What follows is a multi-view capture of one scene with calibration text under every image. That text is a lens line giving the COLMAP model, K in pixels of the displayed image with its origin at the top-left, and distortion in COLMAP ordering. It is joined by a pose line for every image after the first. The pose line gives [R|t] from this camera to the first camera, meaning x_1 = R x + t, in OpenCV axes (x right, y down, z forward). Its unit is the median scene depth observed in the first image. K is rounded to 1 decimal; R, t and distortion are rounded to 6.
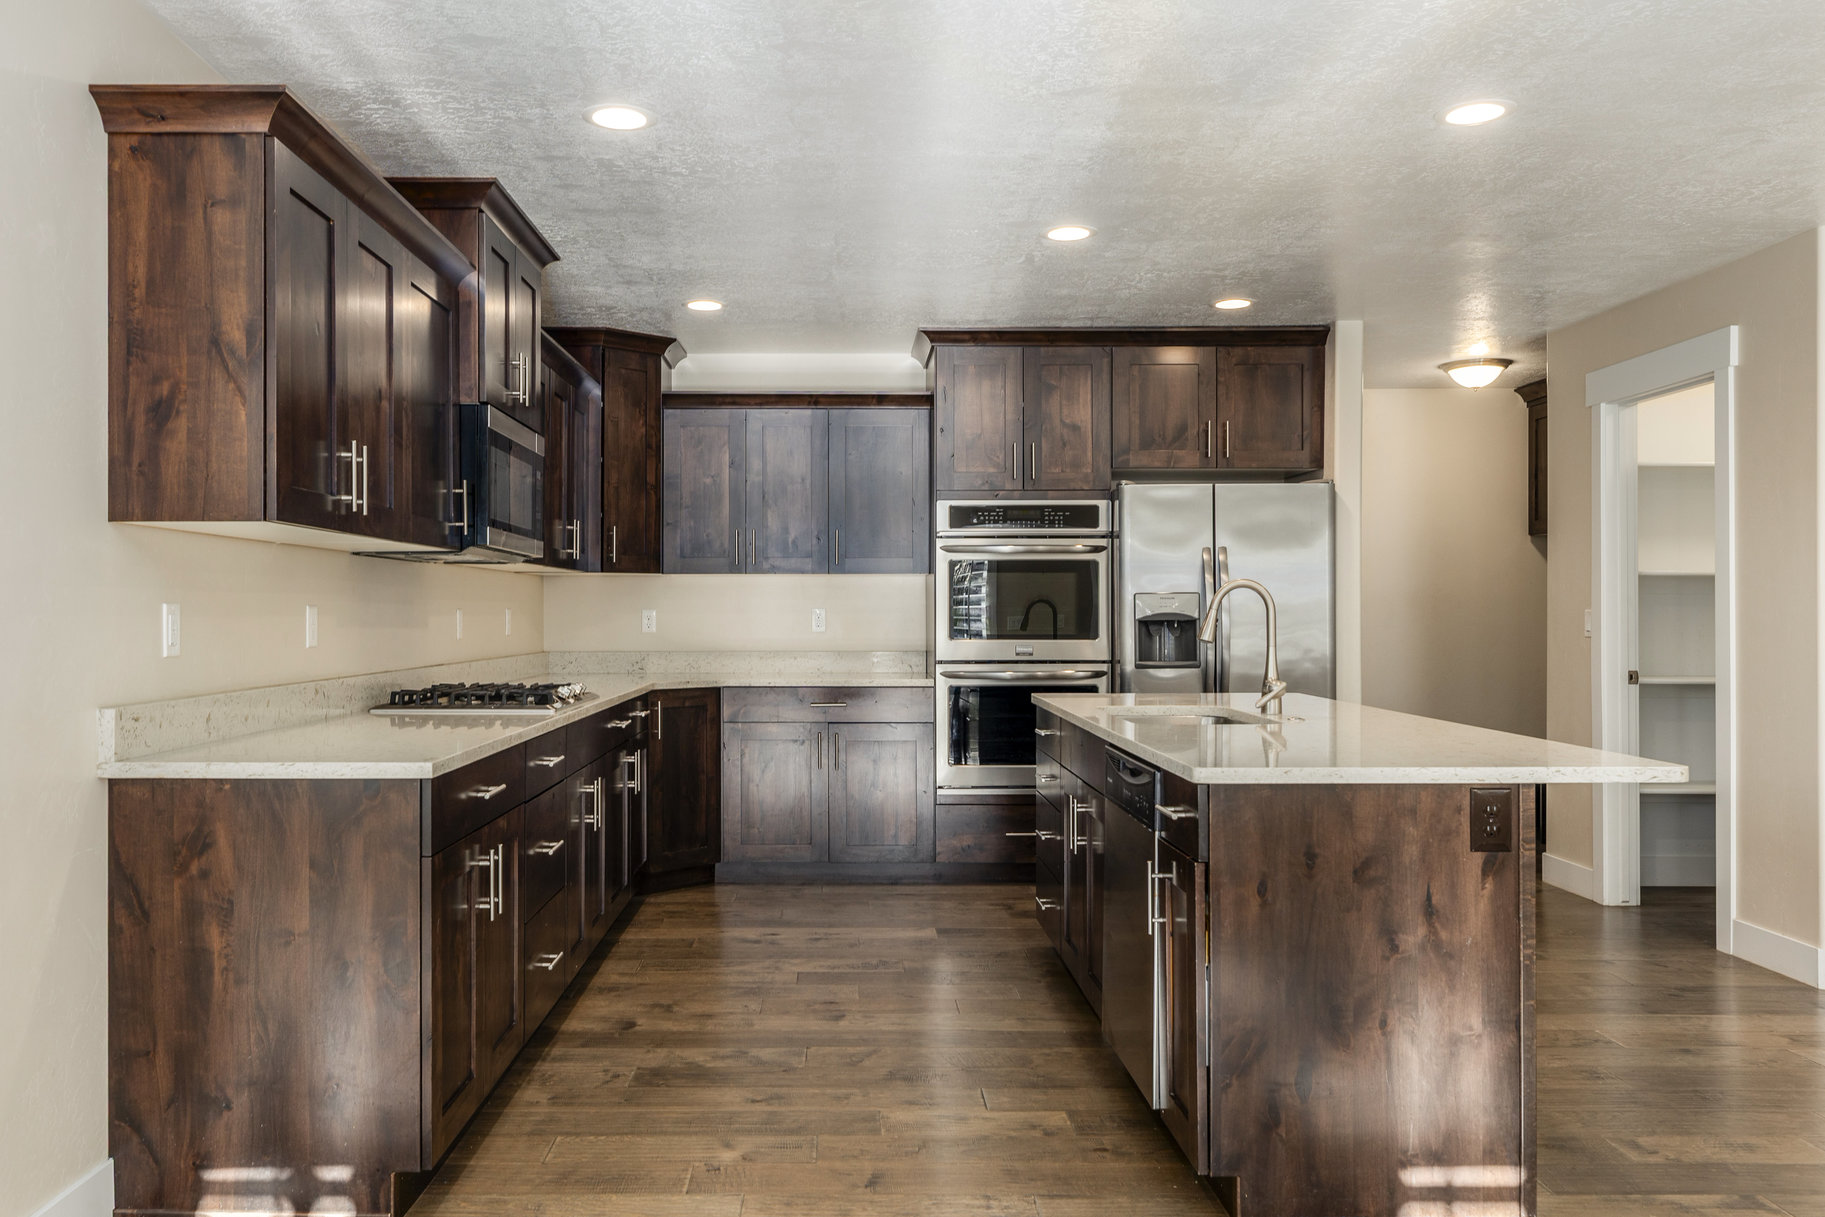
lens RADIAL K [[1406.1, 0, 845.4], [0, 1406.1, 609.5], [0, 0, 1]] dist [-0.004236, 0.004156]
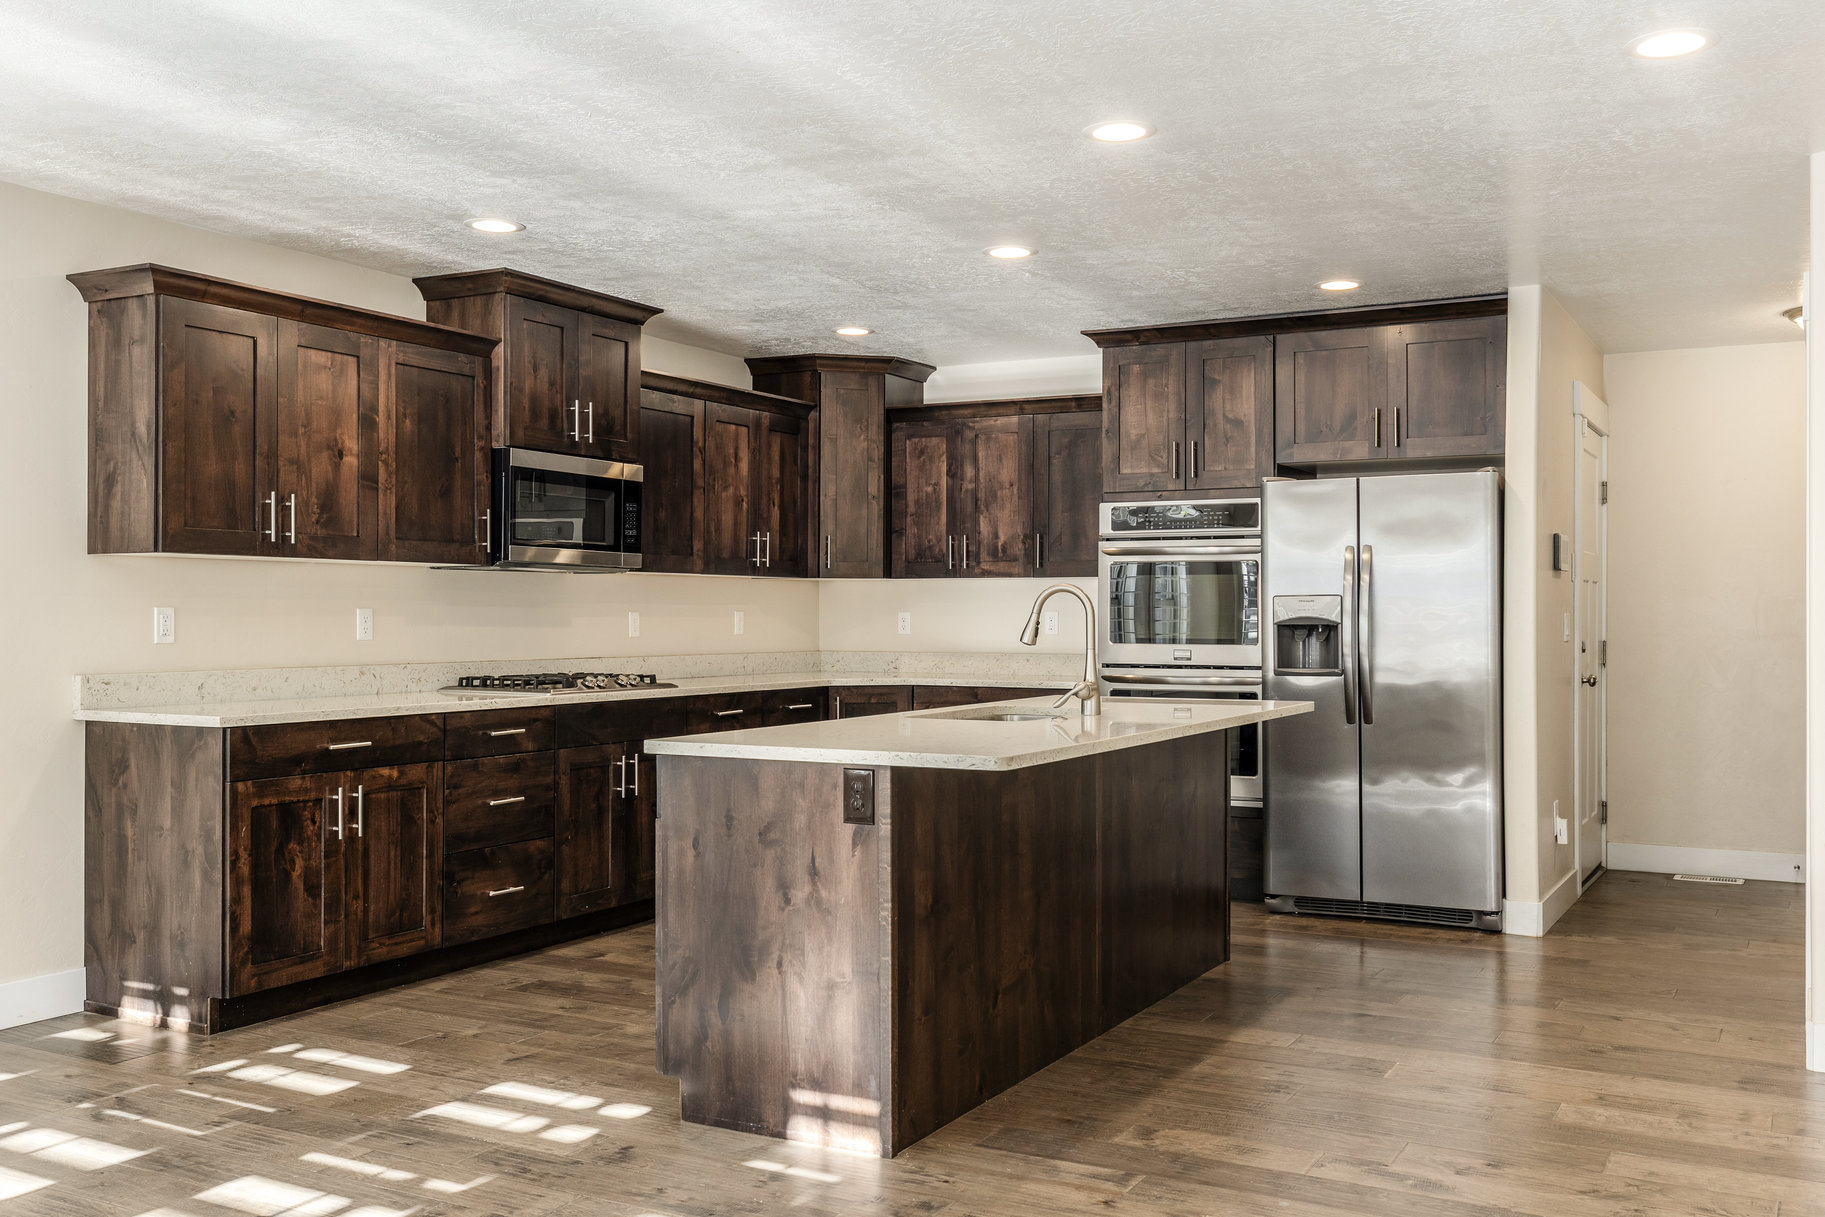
lens RADIAL K [[1576.2, 0, 920.3], [0, 1576.2, 611.0], [0, 0, 1]] dist [-0.002023, 0.012842]
pose [[0.889977, 0.001484, -0.456004, 1.019177], [-0.001742, 0.999998, -0.000146, -0.001619], [0.456003, 0.000924, 0.889978, -0.115615]]
